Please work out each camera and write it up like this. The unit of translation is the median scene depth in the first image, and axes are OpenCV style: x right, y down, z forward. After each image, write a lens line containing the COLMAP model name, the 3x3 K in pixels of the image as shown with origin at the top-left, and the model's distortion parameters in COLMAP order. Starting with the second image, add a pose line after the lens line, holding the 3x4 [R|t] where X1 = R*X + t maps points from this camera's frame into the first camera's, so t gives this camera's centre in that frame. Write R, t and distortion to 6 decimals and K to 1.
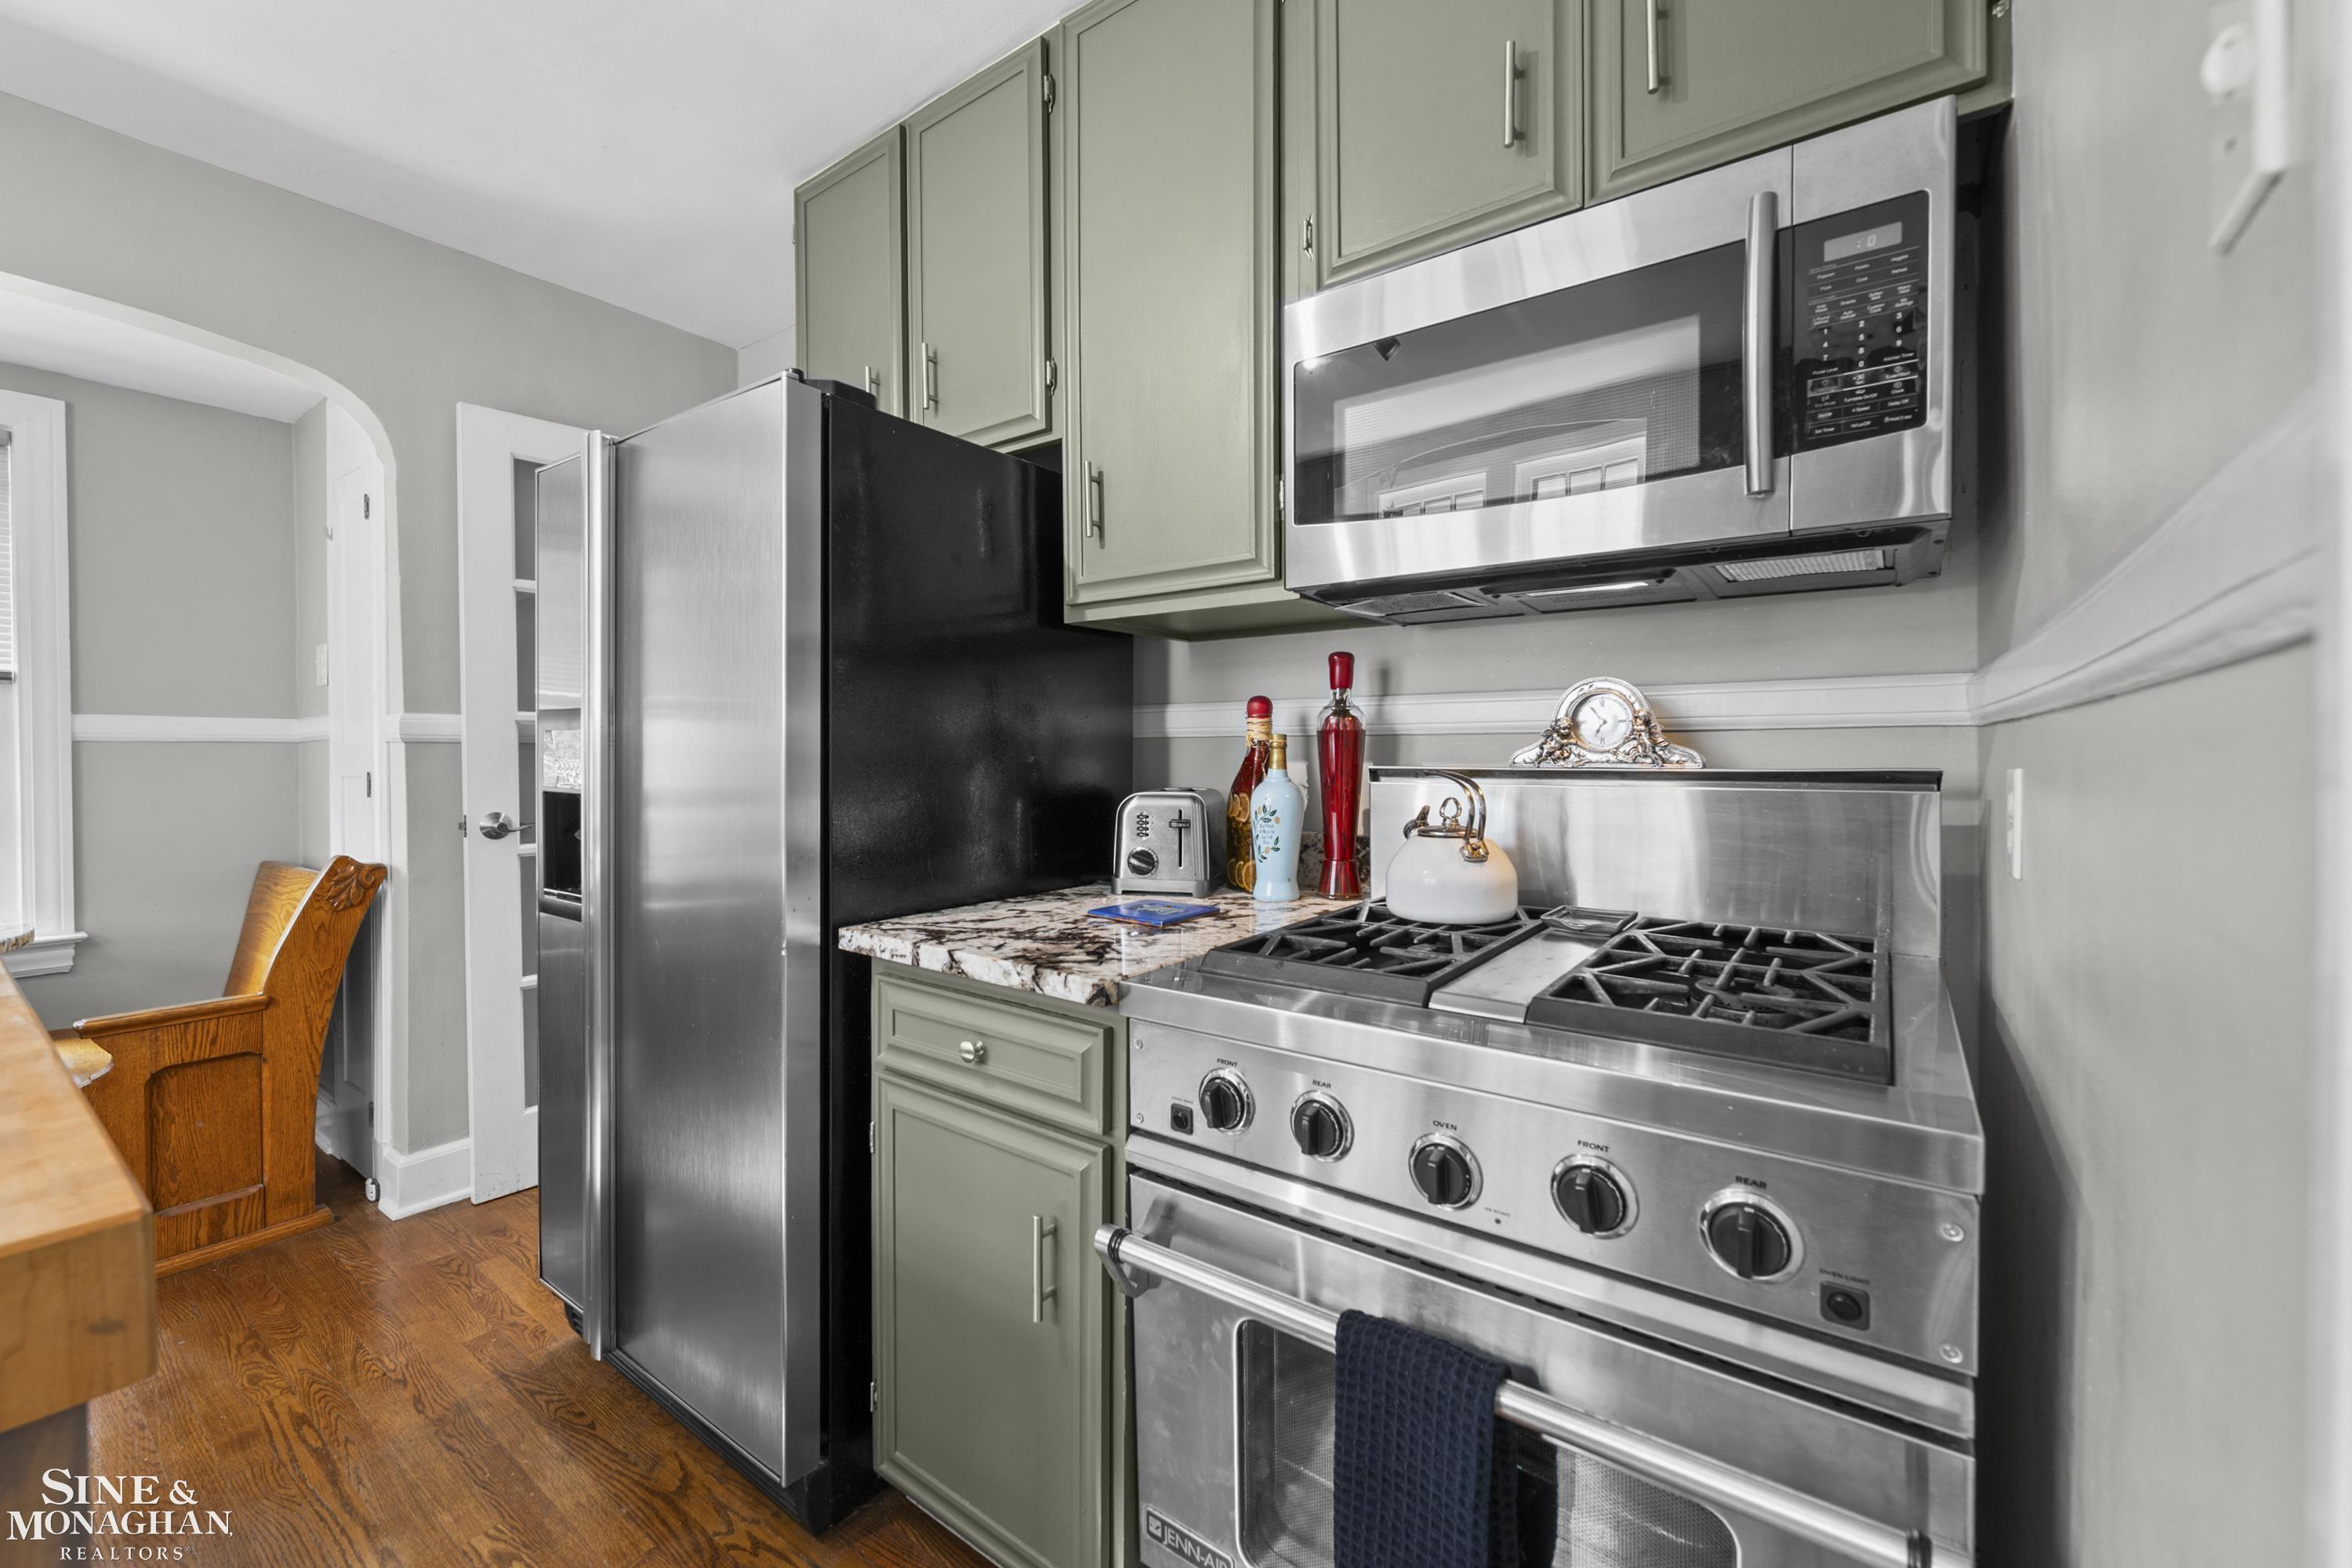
lens RADIAL K [[956.2, 0, 1181.0], [0, 956.2, 768.1], [0, 0, 1]] dist [-0.001936, -0.000183]
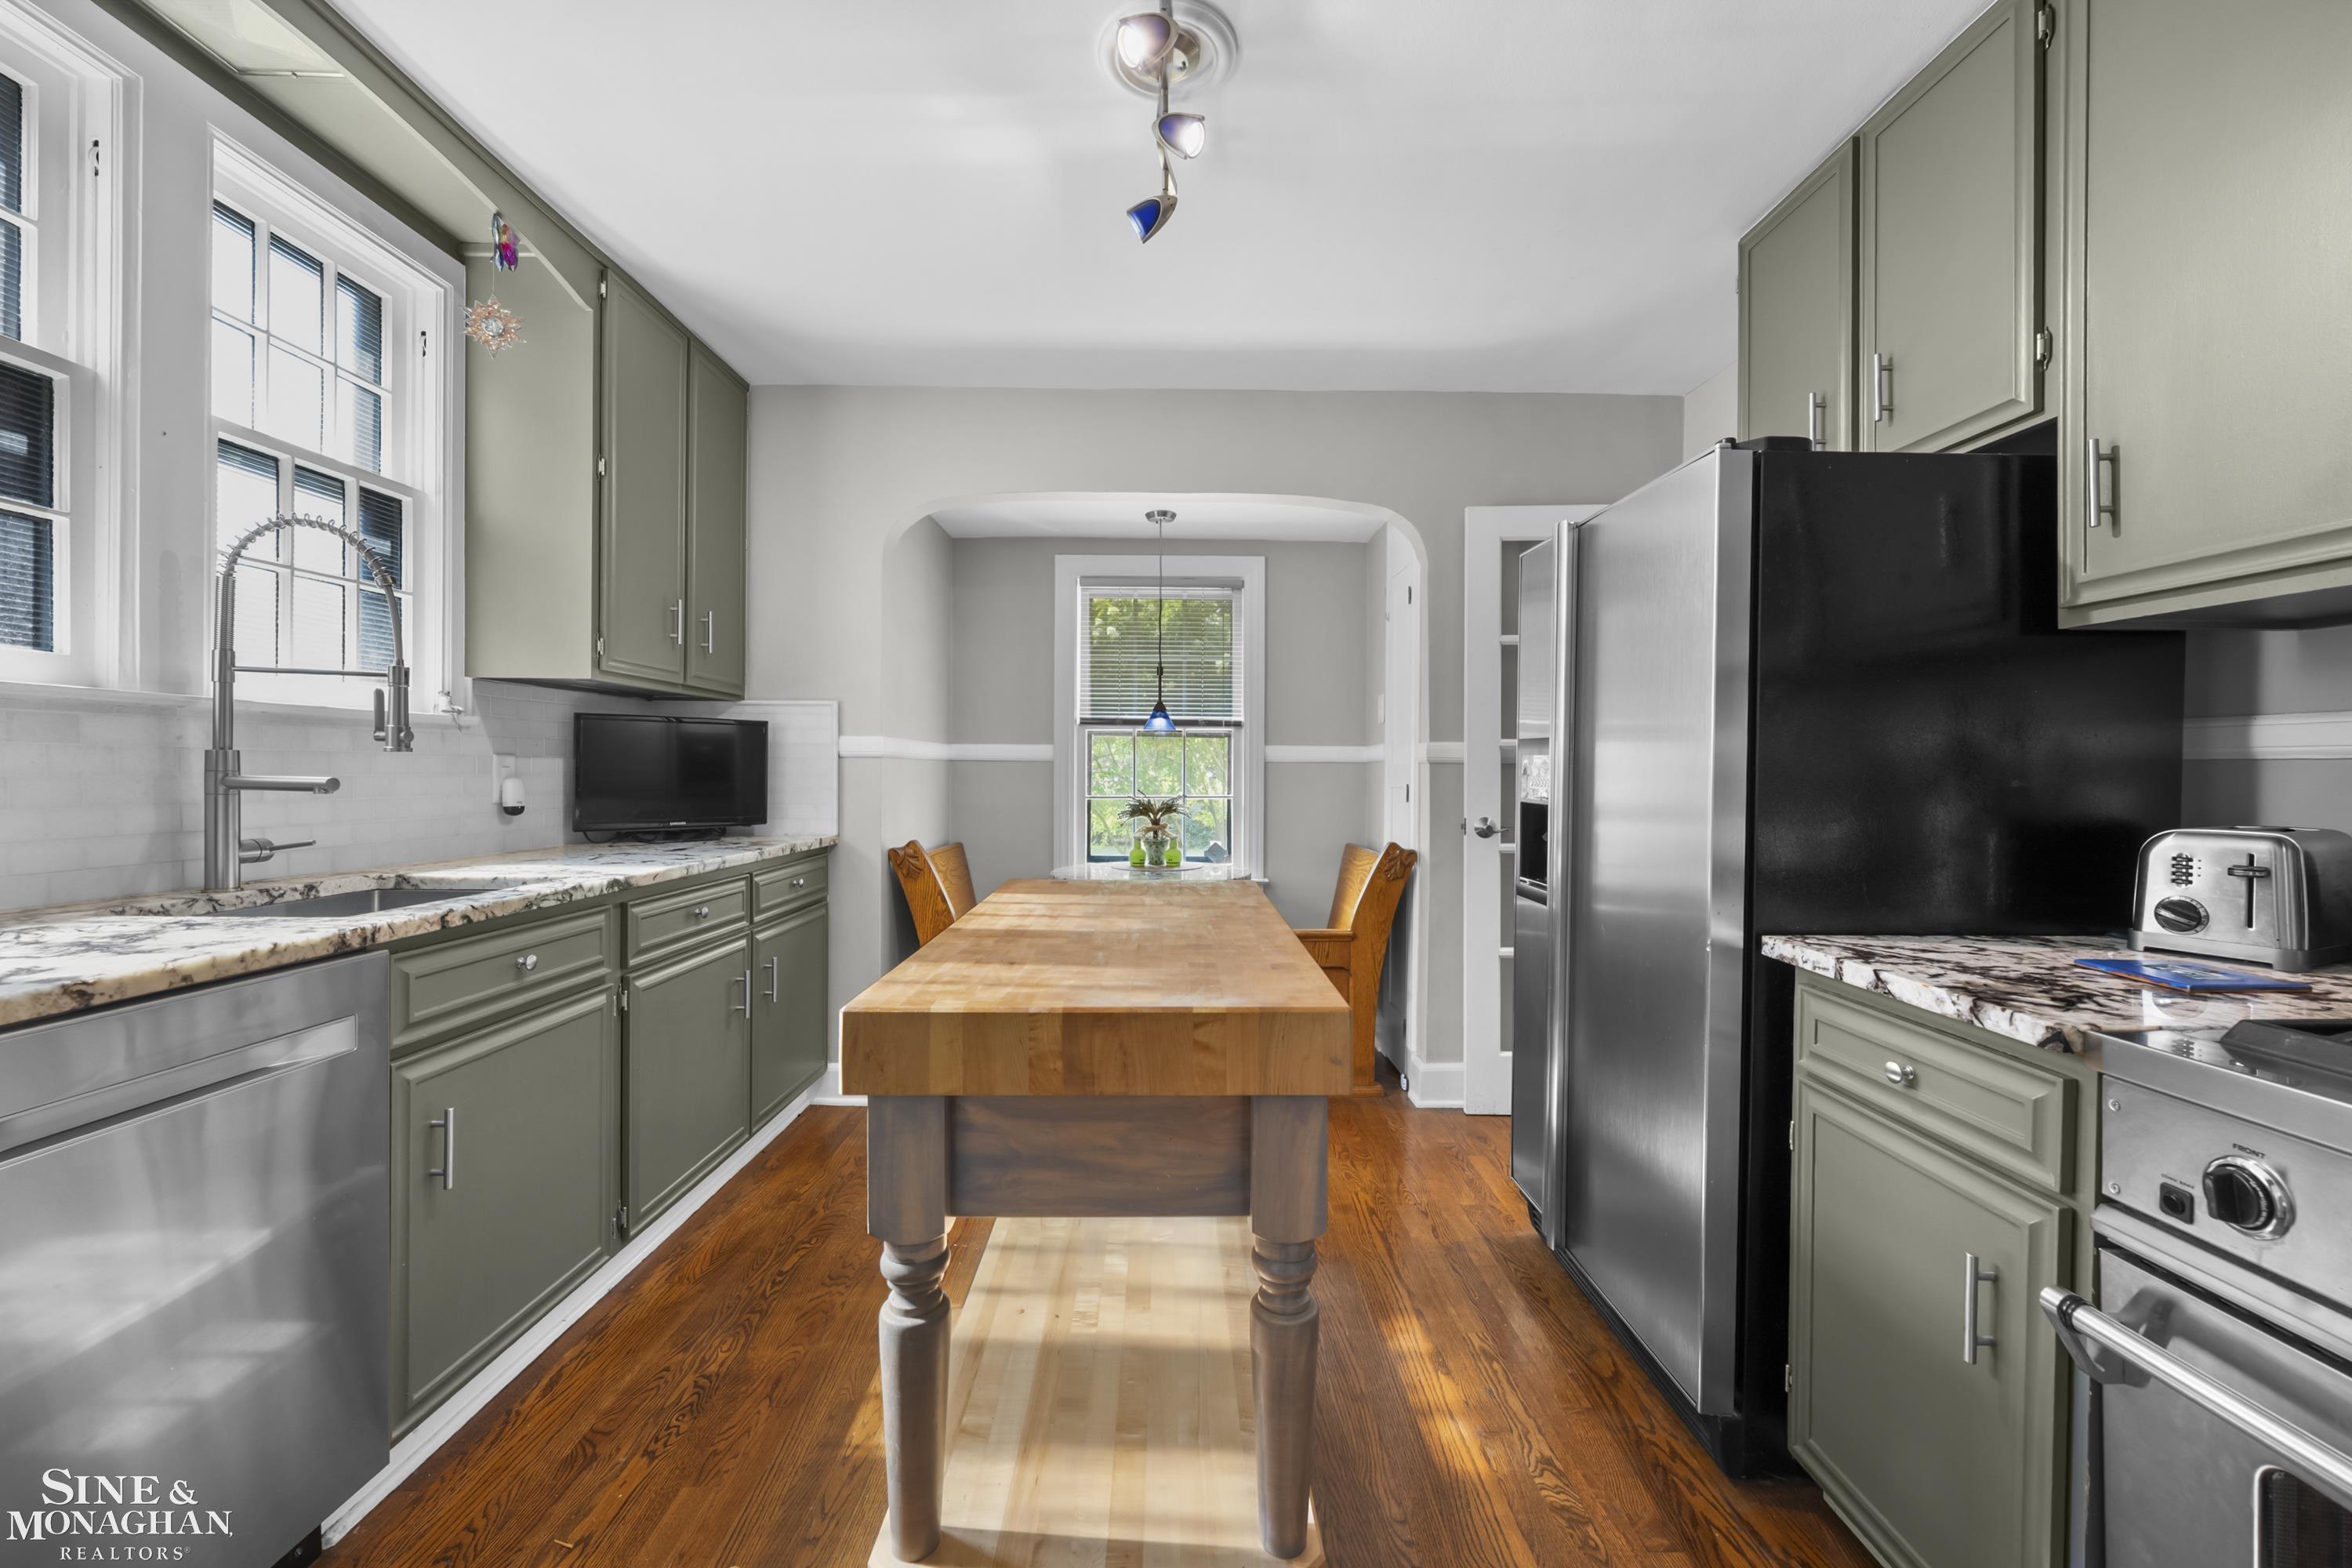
lens RADIAL K [[956.2, 0, 1181.0], [0, 956.2, 768.1], [0, 0, 1]] dist [-0.001936, -0.000183]
pose [[0.606387, 0.006589, -0.795142, 0.095207], [-0.021441, 0.999738, -0.008067, -0.001414], [0.794881, 0.021941, 0.606369, -0.174898]]
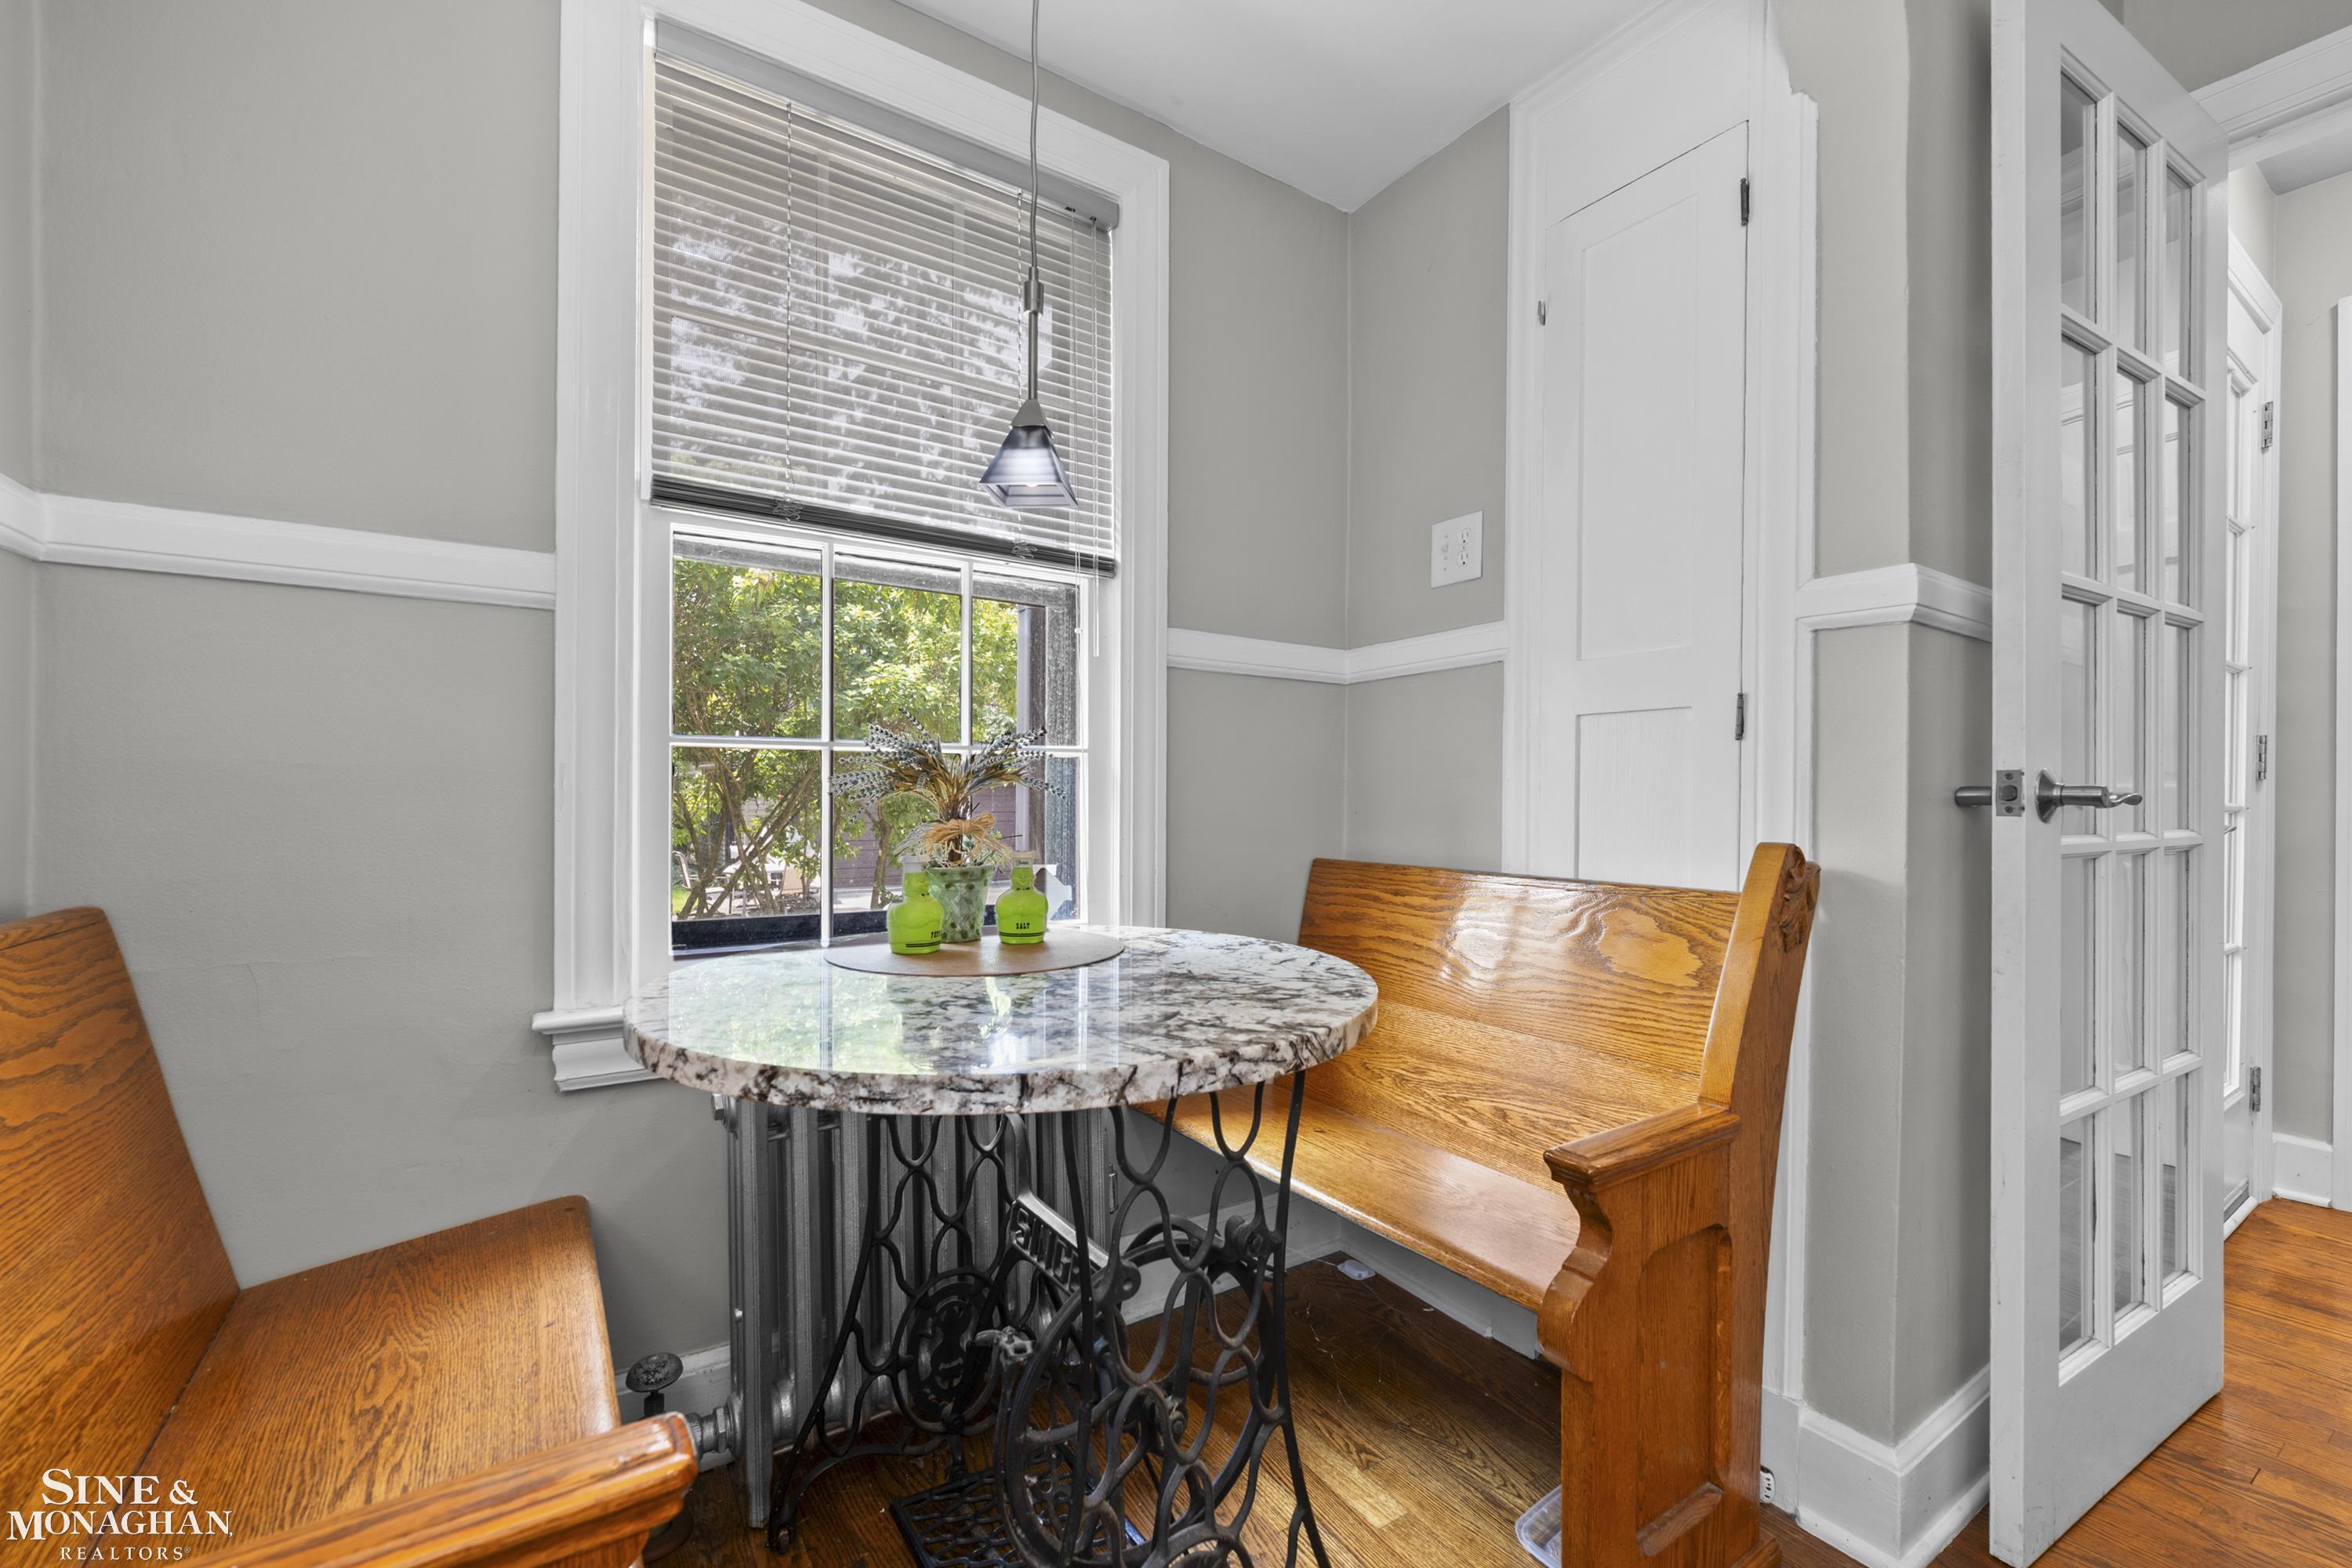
lens RADIAL K [[965.6, 0, 1173.6], [0, 965.6, 804.2], [0, 0, 1]] dist [-0.000683, -0.000070]
pose [[0.944251, 0.009552, -0.329088, -1.393770], [-0.012172, 0.999909, -0.005899, 0.107318], [0.329002, 0.009576, 0.944281, 0.541028]]
